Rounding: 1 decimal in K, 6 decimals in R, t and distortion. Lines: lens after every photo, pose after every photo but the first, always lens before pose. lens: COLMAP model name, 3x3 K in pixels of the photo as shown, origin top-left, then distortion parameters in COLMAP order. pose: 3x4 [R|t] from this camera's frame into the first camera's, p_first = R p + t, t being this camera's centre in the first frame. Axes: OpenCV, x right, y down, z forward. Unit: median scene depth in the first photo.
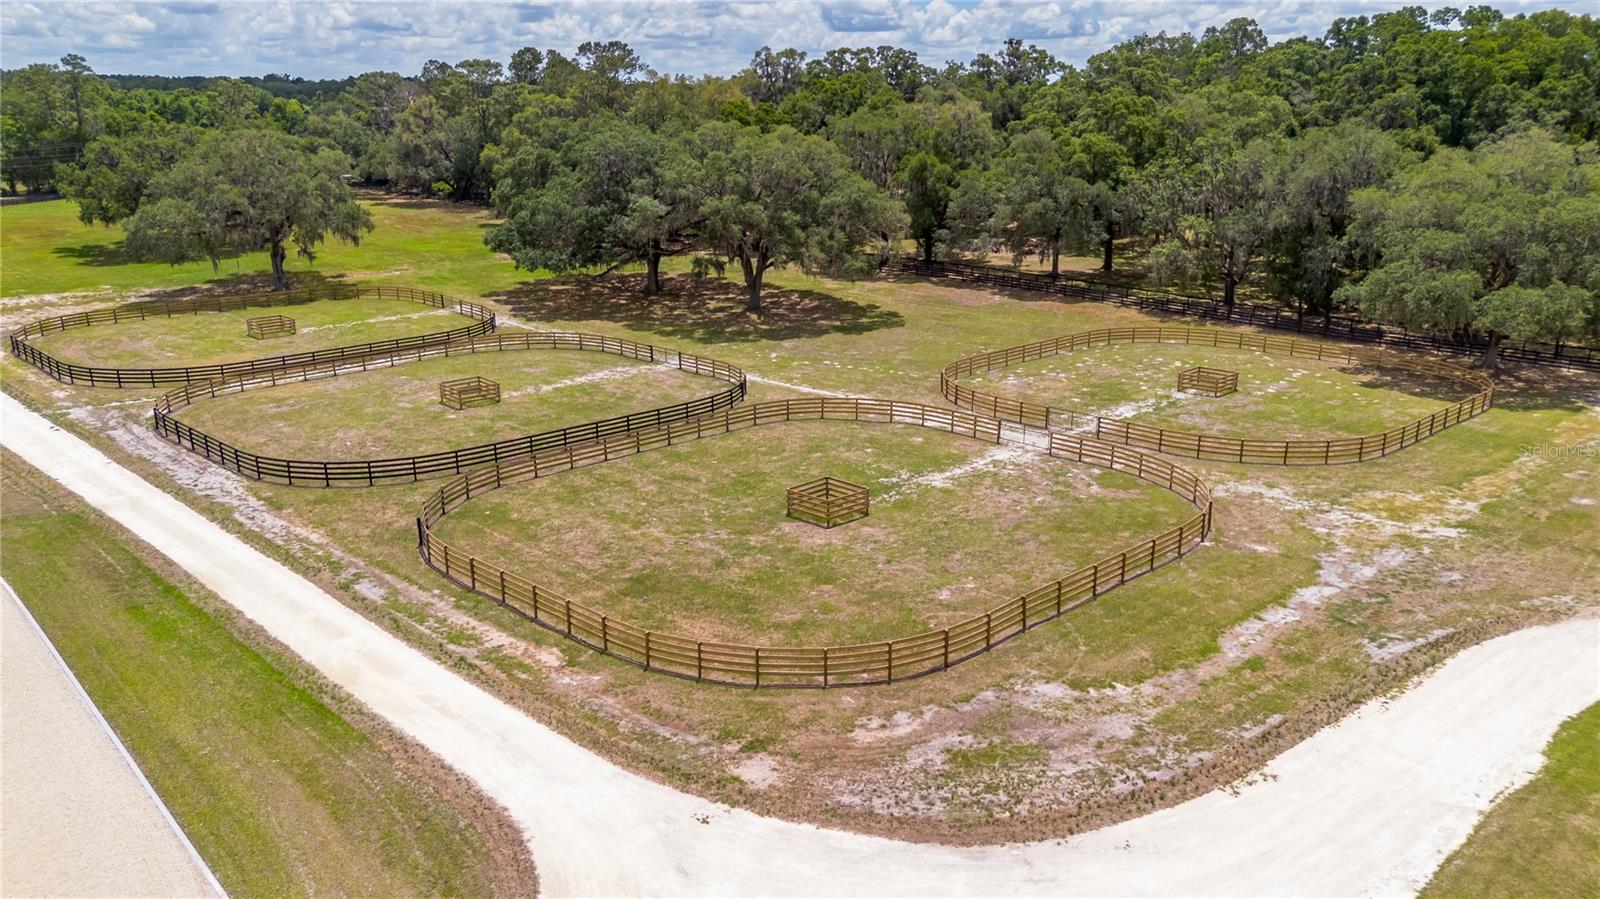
lens RADIAL K [[1132.9, 0, 805.5], [0, 1132.9, 447.6], [0, 0, 1]] dist [0.065220, -0.055839]
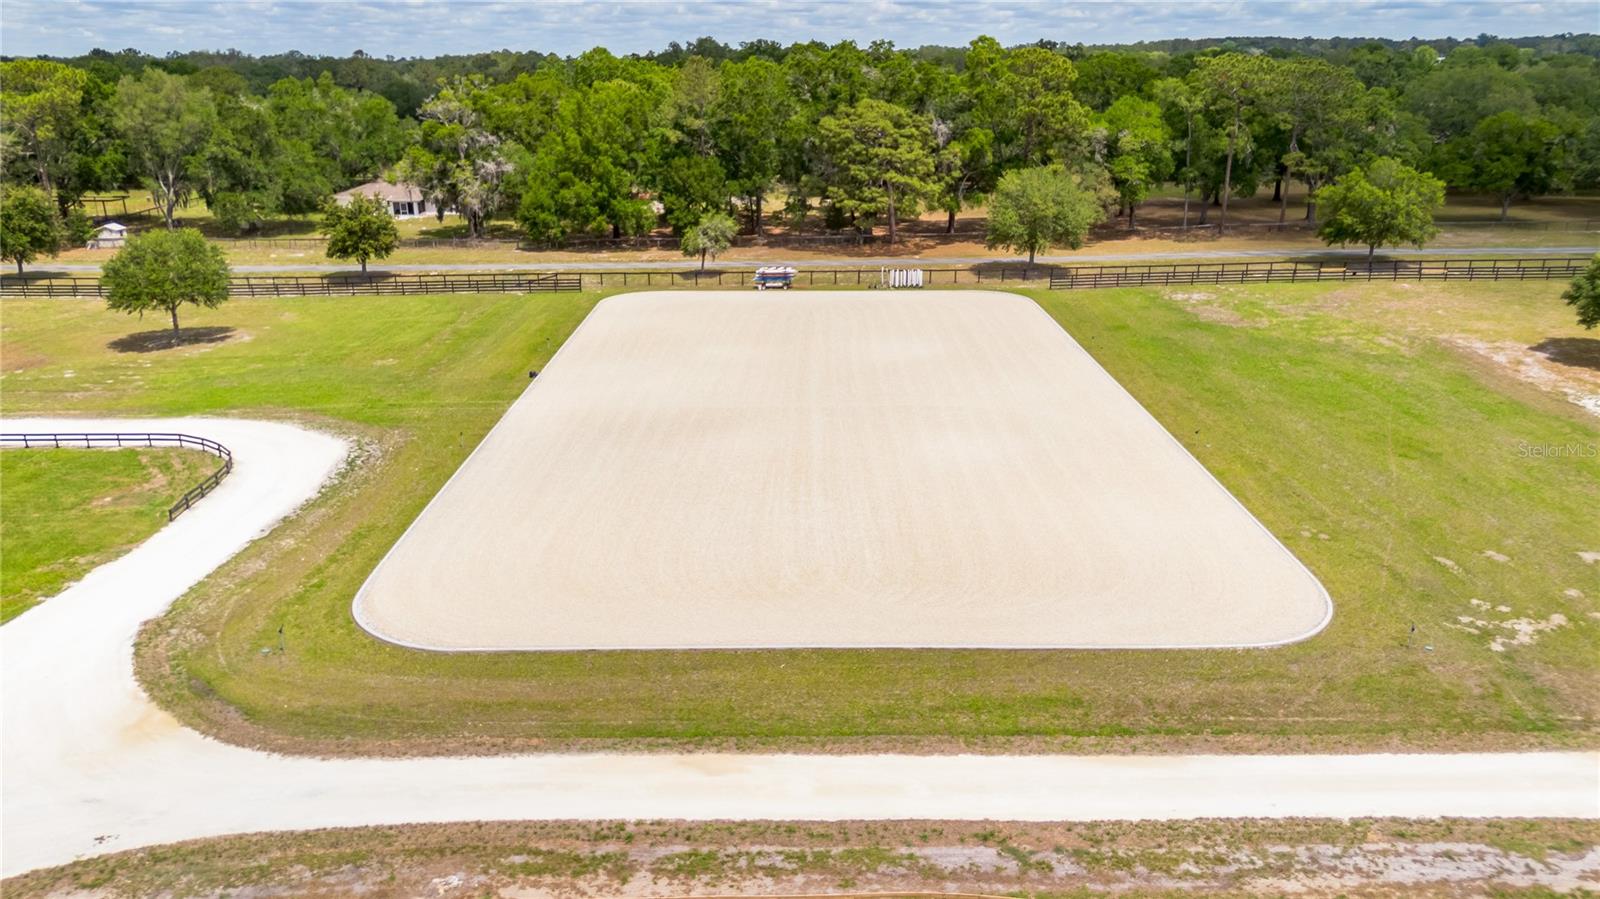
lens RADIAL K [[1132.9, 0, 805.5], [0, 1132.9, 447.6], [0, 0, 1]] dist [0.065220, -0.055839]
pose [[-0.680585, 0.243126, -0.691154, 0.050509], [-0.209669, 0.839256, 0.501686, -0.286232], [0.702028, 0.486354, -0.520209, 0.897302]]
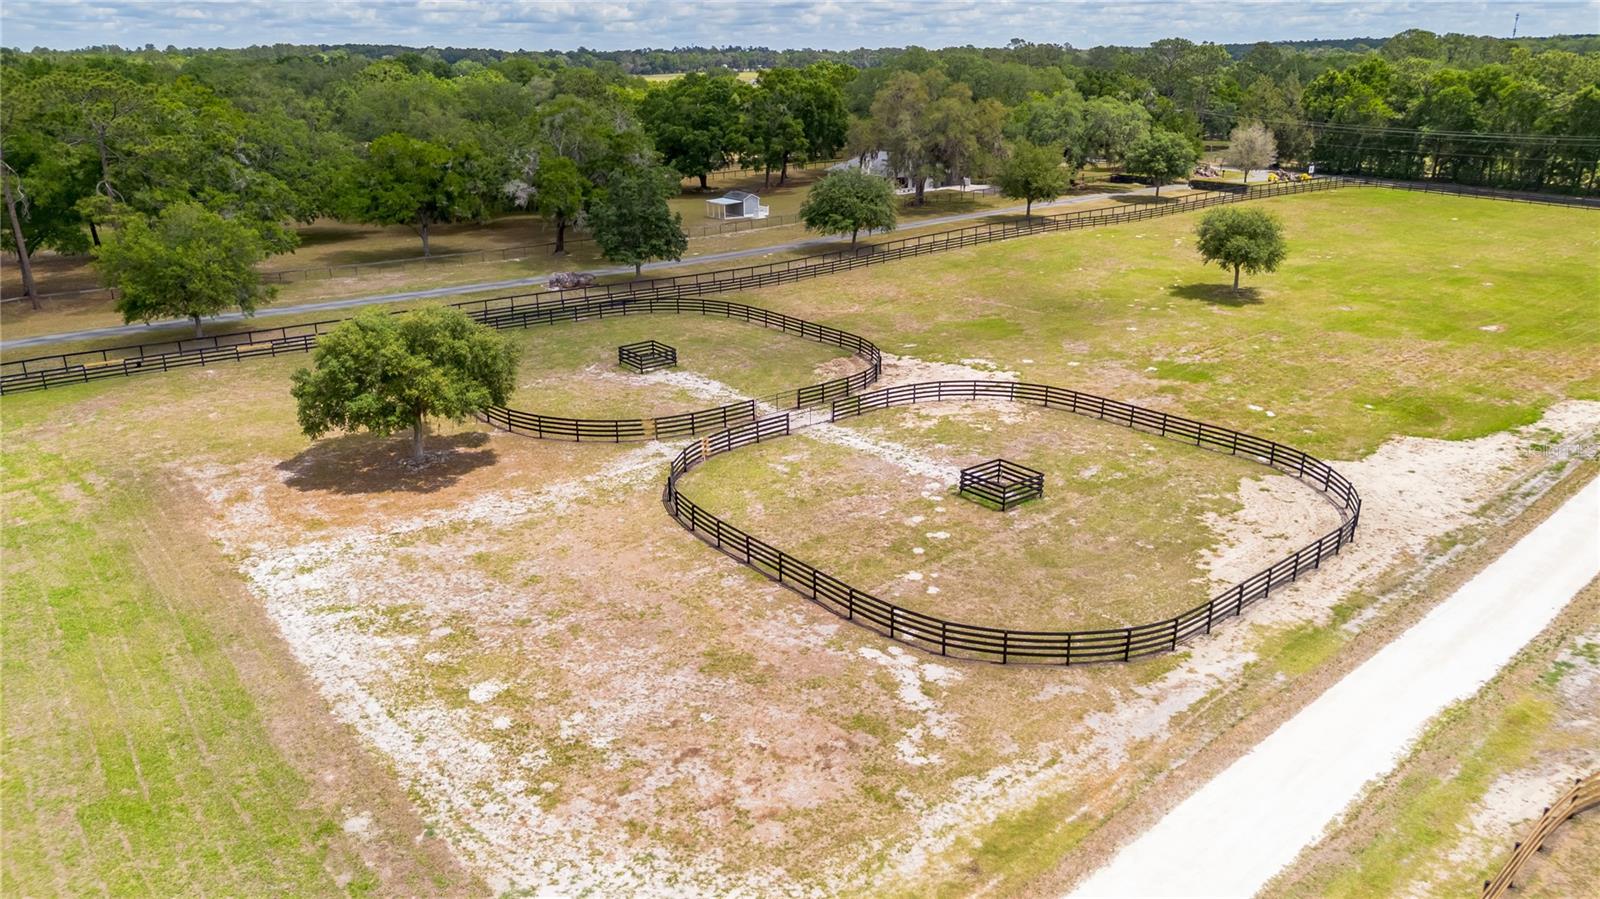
lens RADIAL K [[1132.9, 0, 805.5], [0, 1132.9, 447.6], [0, 0, 1]] dist [0.065220, -0.055839]
pose [[-0.071774, 0.322687, -0.943780, -0.578539], [-0.292552, 0.897793, 0.329212, -0.363487], [0.953552, 0.299734, 0.029965, 1.139215]]
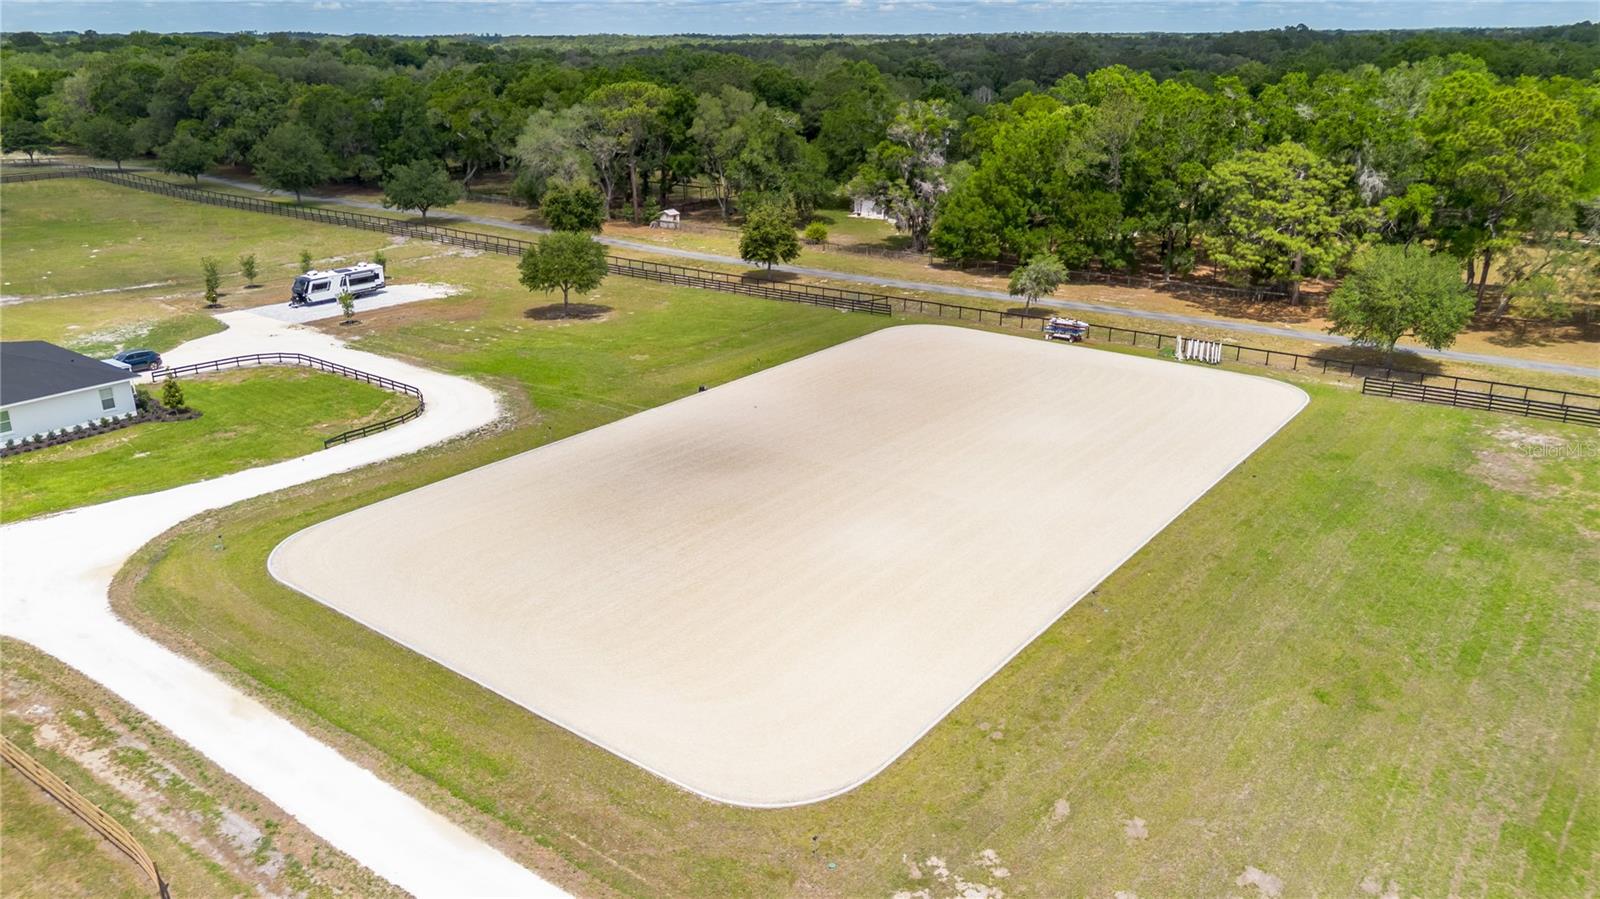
lens RADIAL K [[1132.9, 0, 805.5], [0, 1132.9, 447.6], [0, 0, 1]] dist [0.065220, -0.055839]
pose [[-0.987210, 0.061999, -0.146878, -0.530838], [-0.039314, 0.798167, 0.601153, -0.485673], [0.154504, 0.599238, -0.785520, 1.209592]]
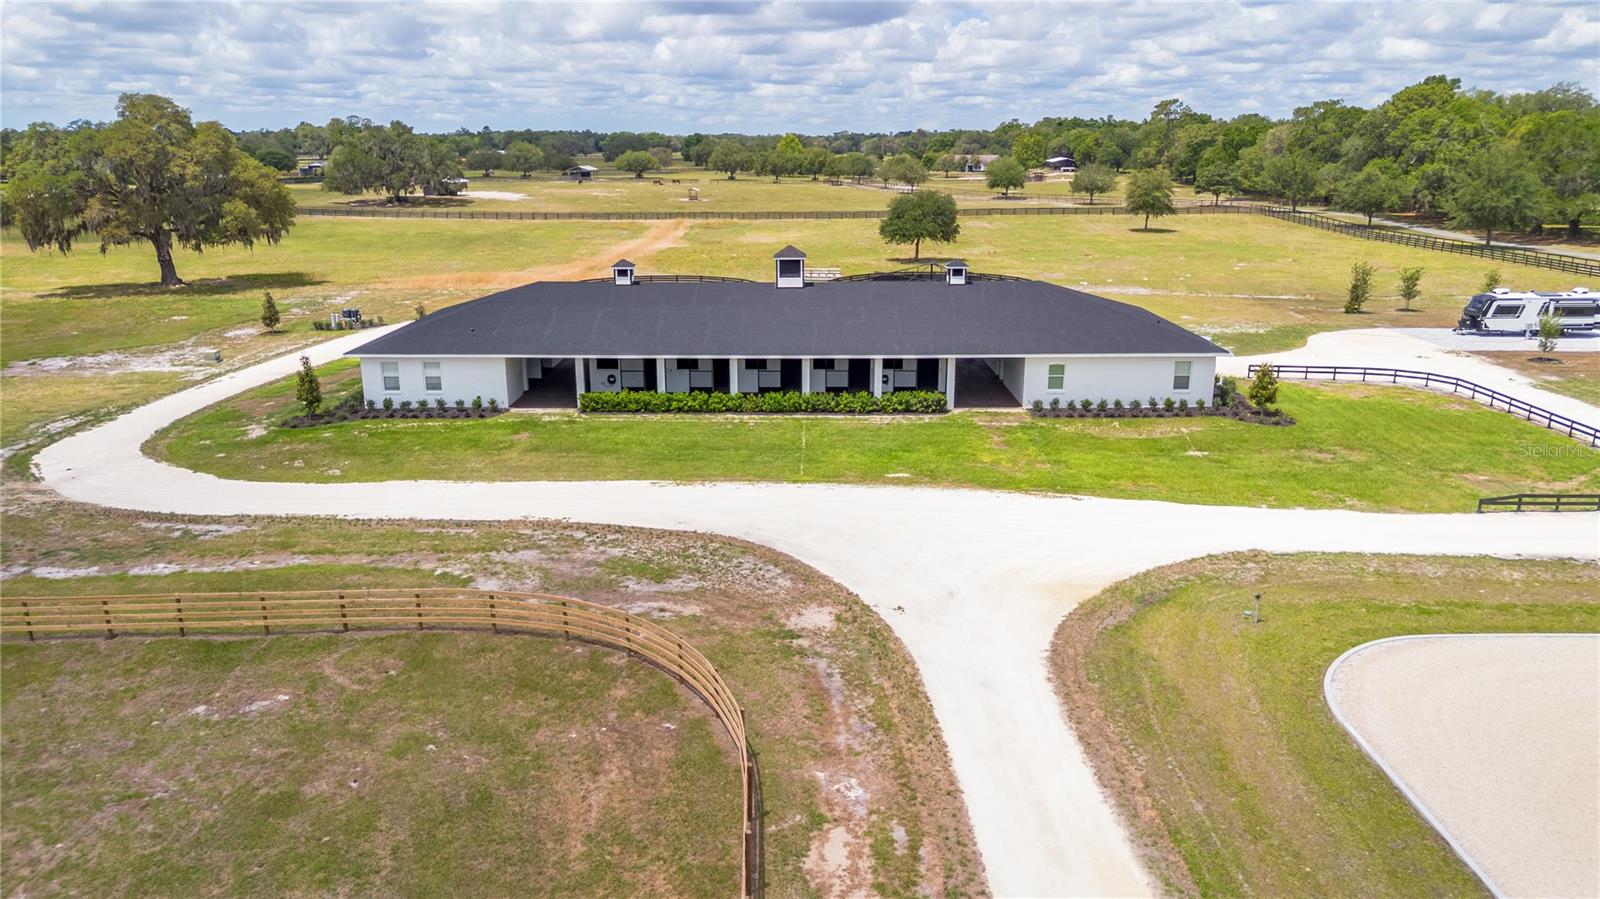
lens RADIAL K [[1132.9, 0, 805.5], [0, 1132.9, 447.6], [0, 0, 1]] dist [0.065220, -0.055839]
pose [[-0.719409, -0.173981, 0.672444, -0.372066], [0.212132, 0.866832, 0.451223, -0.162910], [-0.661401, 0.467261, -0.586700, 0.829225]]
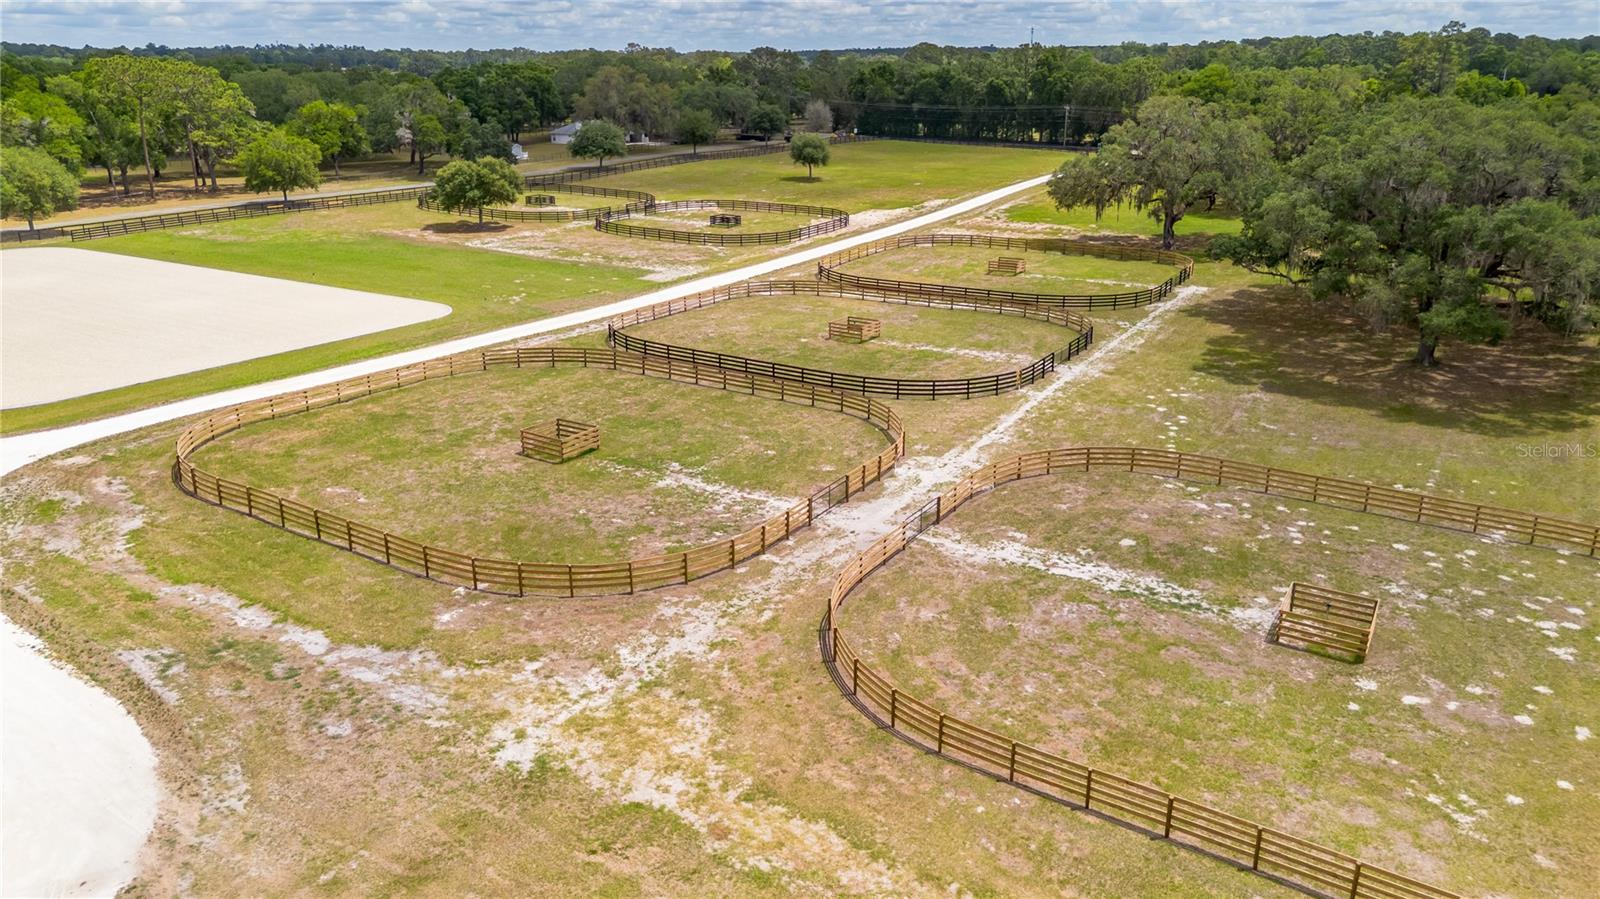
lens RADIAL K [[1132.9, 0, 805.5], [0, 1132.9, 447.6], [0, 0, 1]] dist [0.065220, -0.055839]
pose [[0.255764, 0.311517, -0.915173, 0.988522], [-0.286668, 0.928521, 0.235945, -0.248245], [0.923258, 0.202005, 0.326784, 0.786759]]
